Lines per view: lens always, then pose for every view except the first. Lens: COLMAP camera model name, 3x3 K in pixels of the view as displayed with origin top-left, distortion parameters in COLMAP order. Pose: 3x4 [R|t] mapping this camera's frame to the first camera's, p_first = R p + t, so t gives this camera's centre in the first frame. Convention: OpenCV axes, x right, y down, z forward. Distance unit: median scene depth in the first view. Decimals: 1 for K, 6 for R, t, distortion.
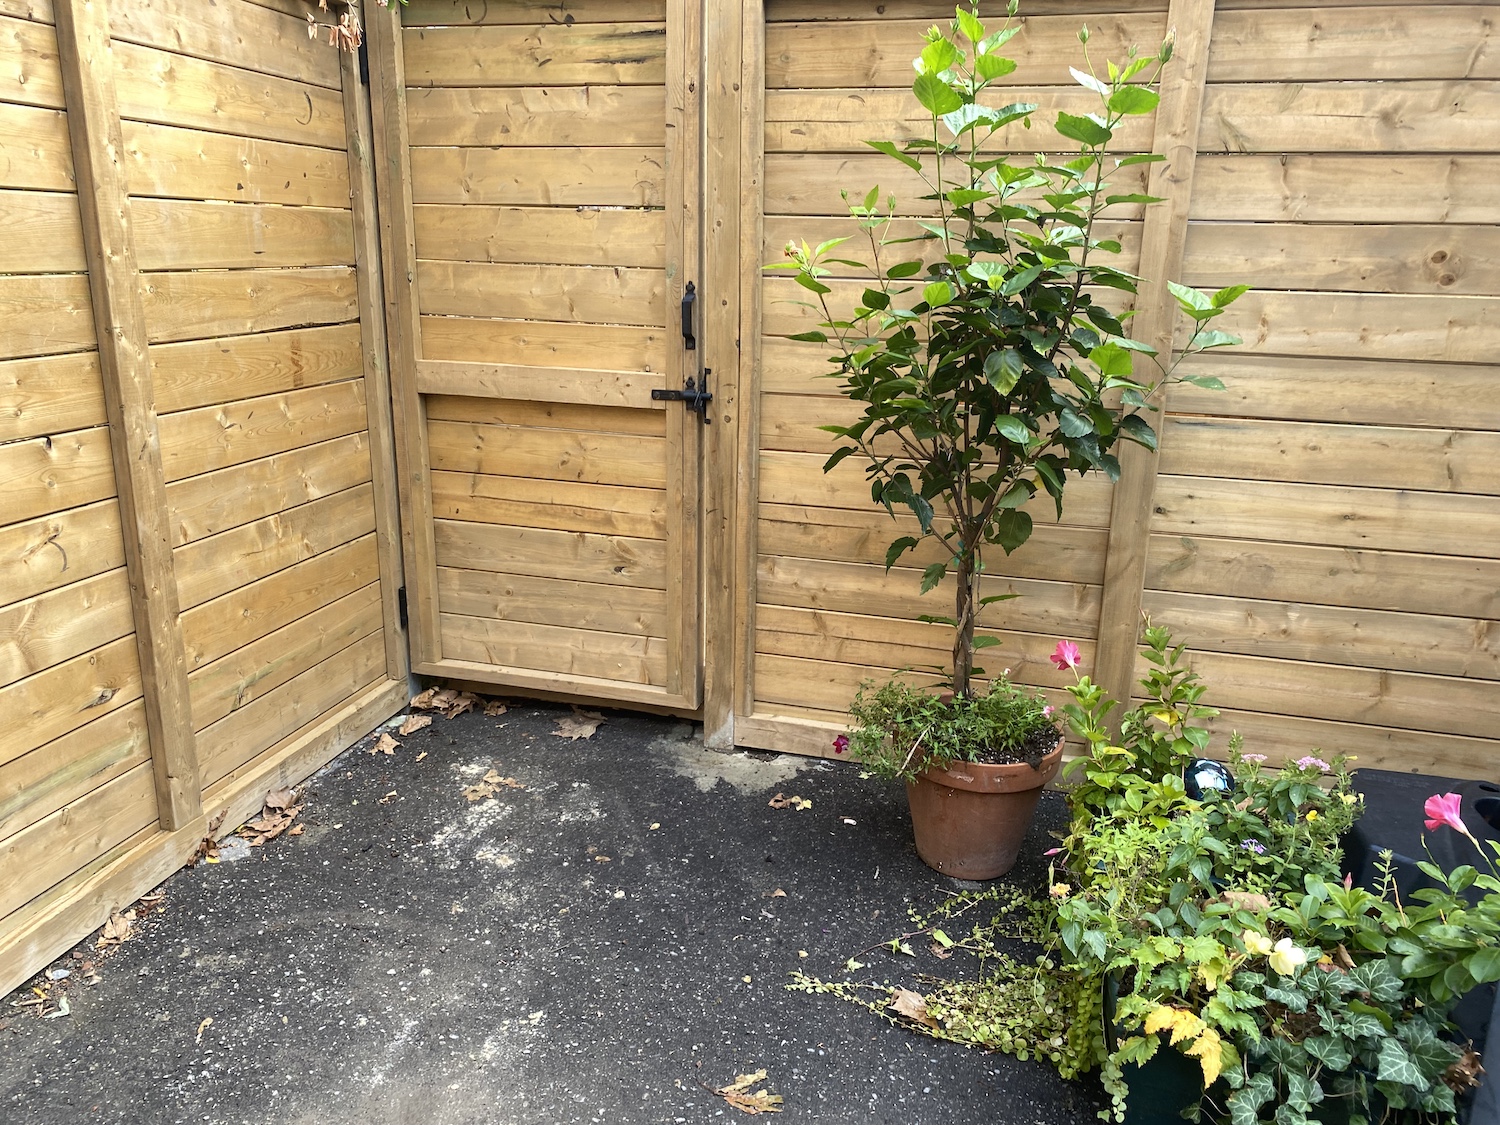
lens RADIAL K [[1134.0, 0, 750.0], [0, 1134.0, 562.5], [0, 0, 1]] dist [0.028594, -0.025849]
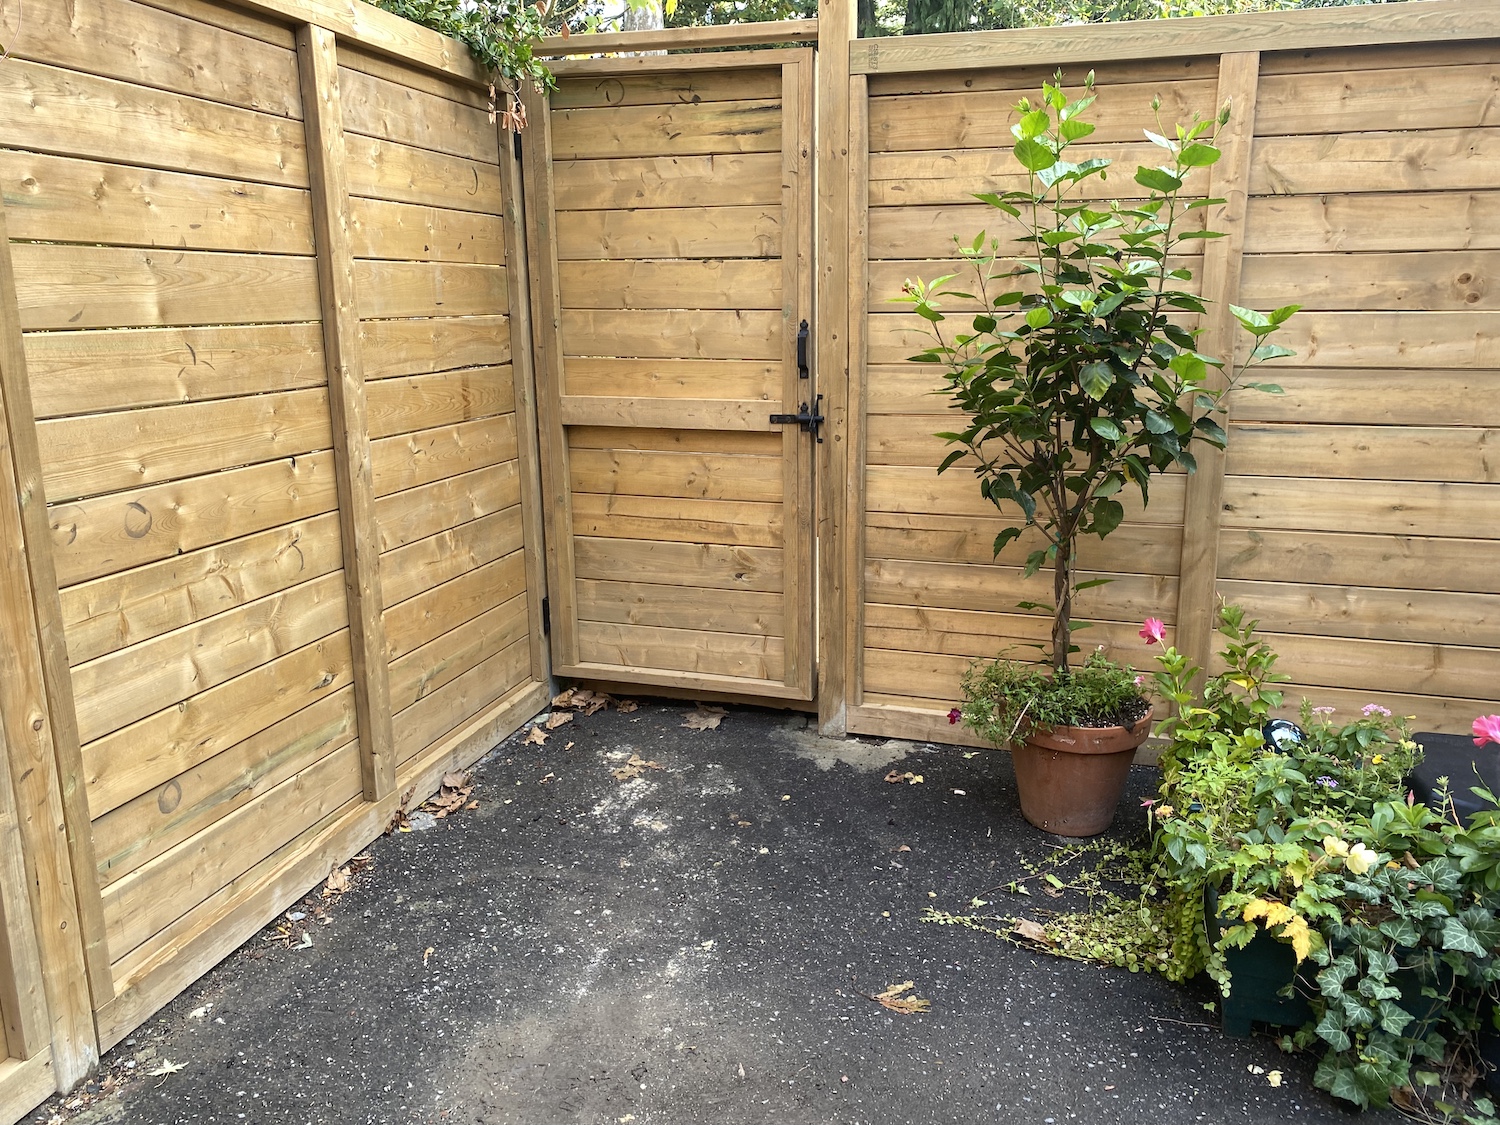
lens RADIAL K [[1176.6, 0, 750.0], [0, 1176.6, 562.5], [0, 0, 1]] dist [0.032625, -0.033117]
pose [[0.999529, -0.022545, -0.020843, -0.099938], [0.021375, 0.998272, -0.054732, 0.069510], [0.022041, 0.054261, 0.998284, -0.196609]]
